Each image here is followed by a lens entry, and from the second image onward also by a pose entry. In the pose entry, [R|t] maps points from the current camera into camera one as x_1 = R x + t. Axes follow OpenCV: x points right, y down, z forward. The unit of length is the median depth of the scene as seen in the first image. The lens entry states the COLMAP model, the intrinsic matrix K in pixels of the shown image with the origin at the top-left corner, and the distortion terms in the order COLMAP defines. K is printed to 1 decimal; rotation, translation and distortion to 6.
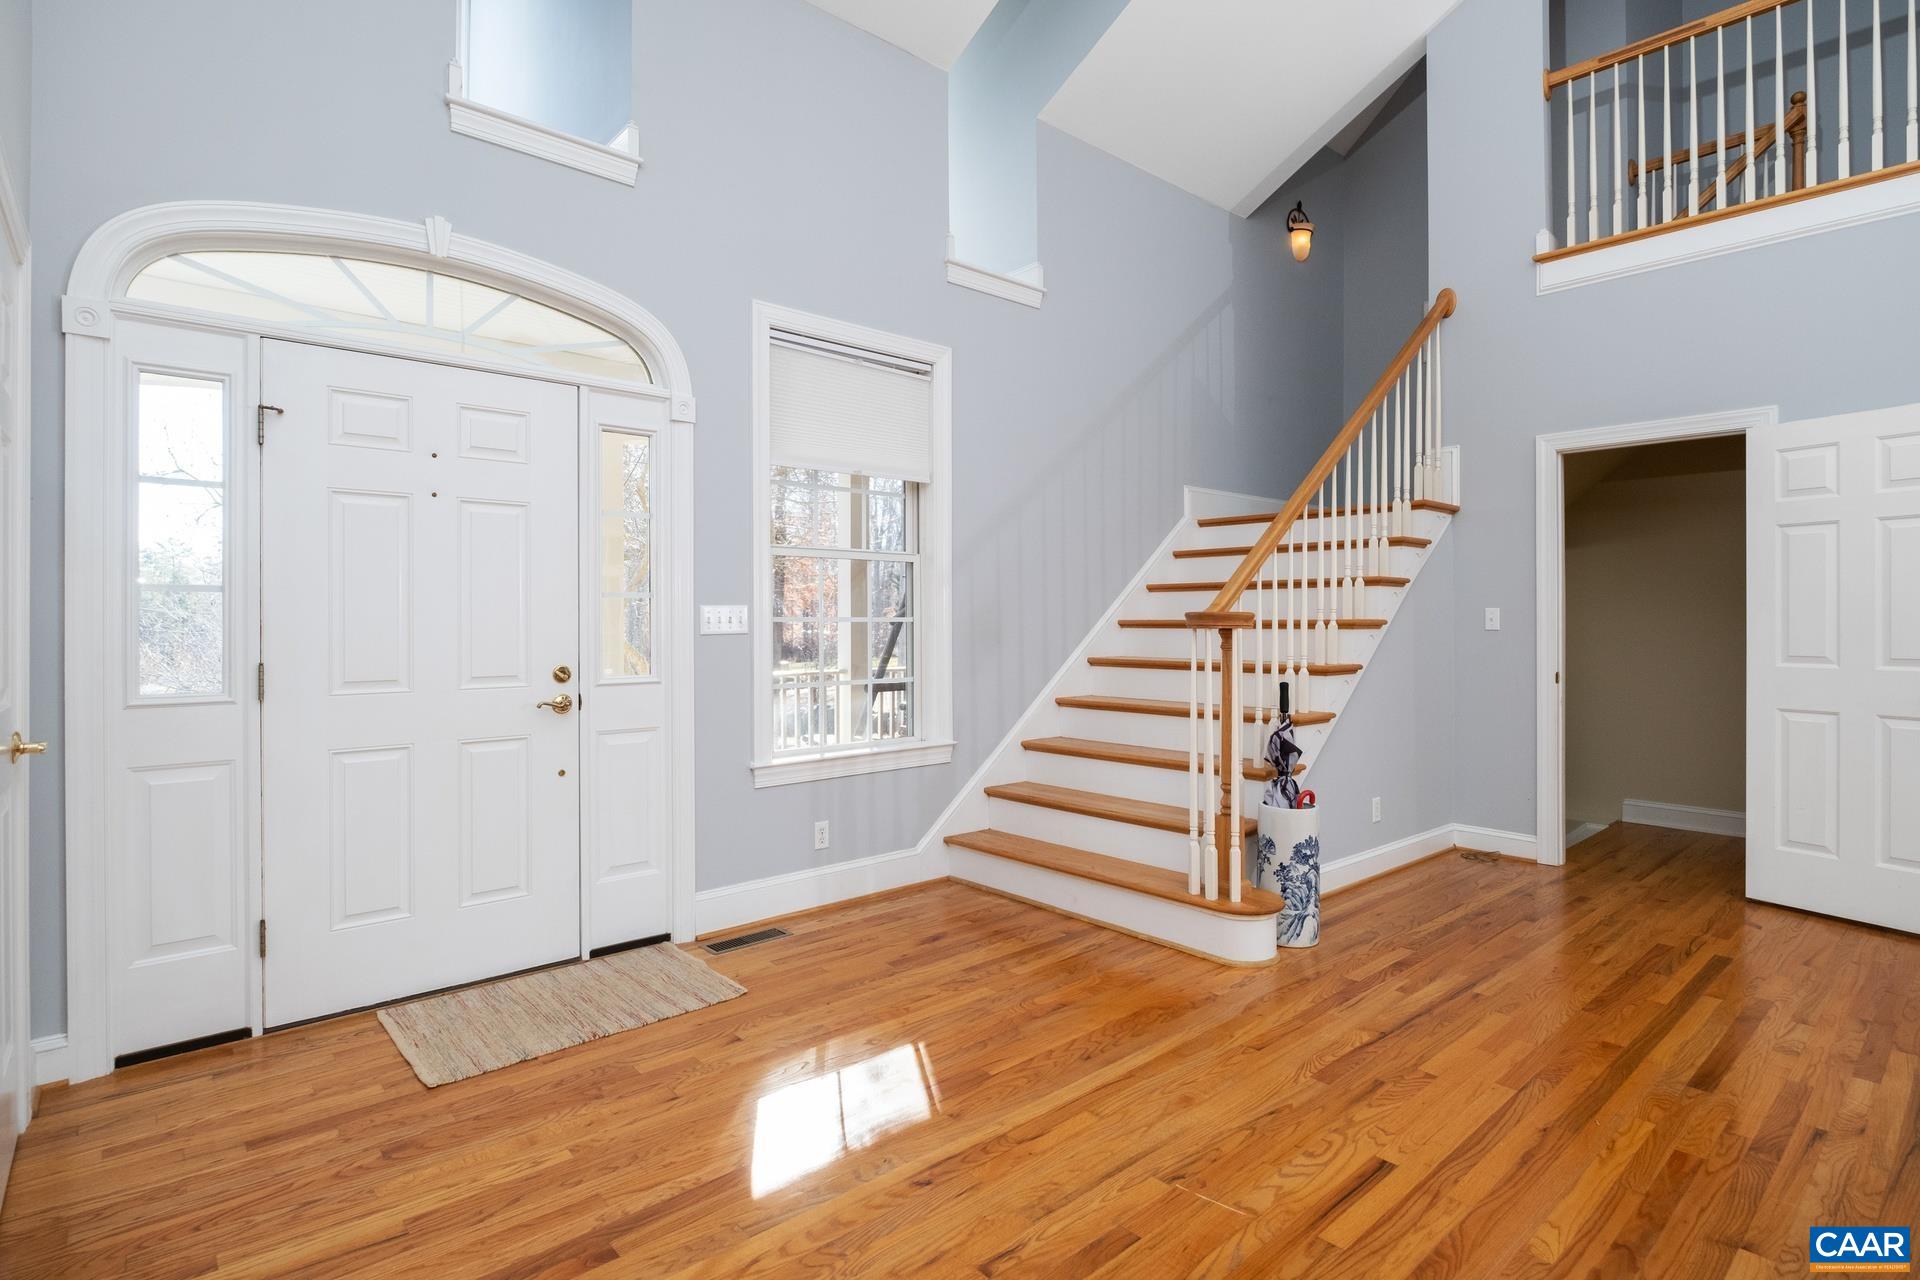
lens RADIAL K [[968.1, 0, 961.5], [0, 968.1, 623.8], [0, 0, 1]] dist [-0.004551, 0.000273]
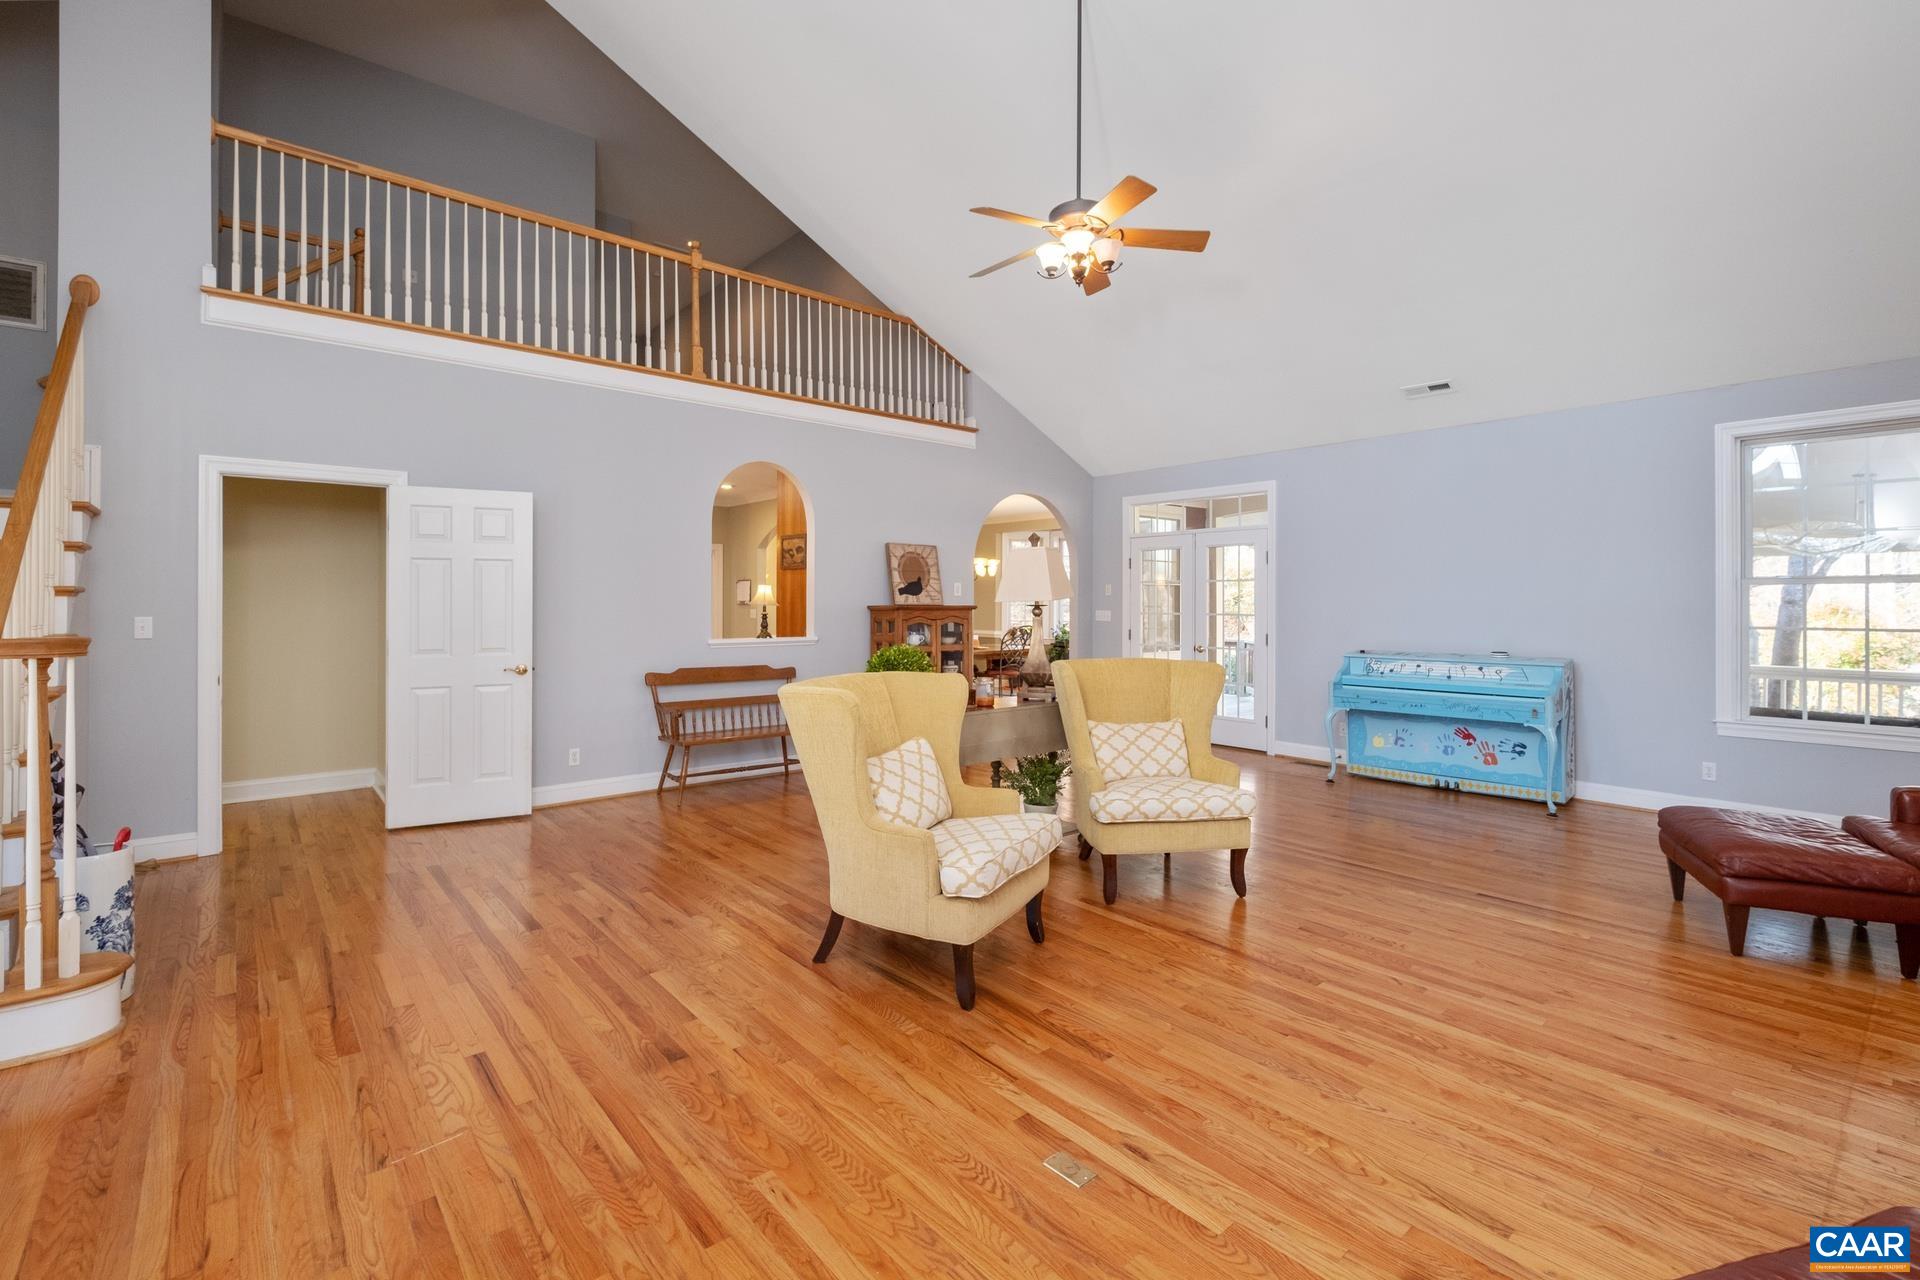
lens RADIAL K [[841.7, 0, 981.7], [0, 841.7, 604.1], [0, 0, 1]] dist [0.003742, -0.000594]
pose [[0.005729, -0.001071, 0.999983, -0.491314], [0.004231, 0.999991, 0.001047, -0.041554], [-0.999975, 0.004225, 0.005733, 0.203568]]
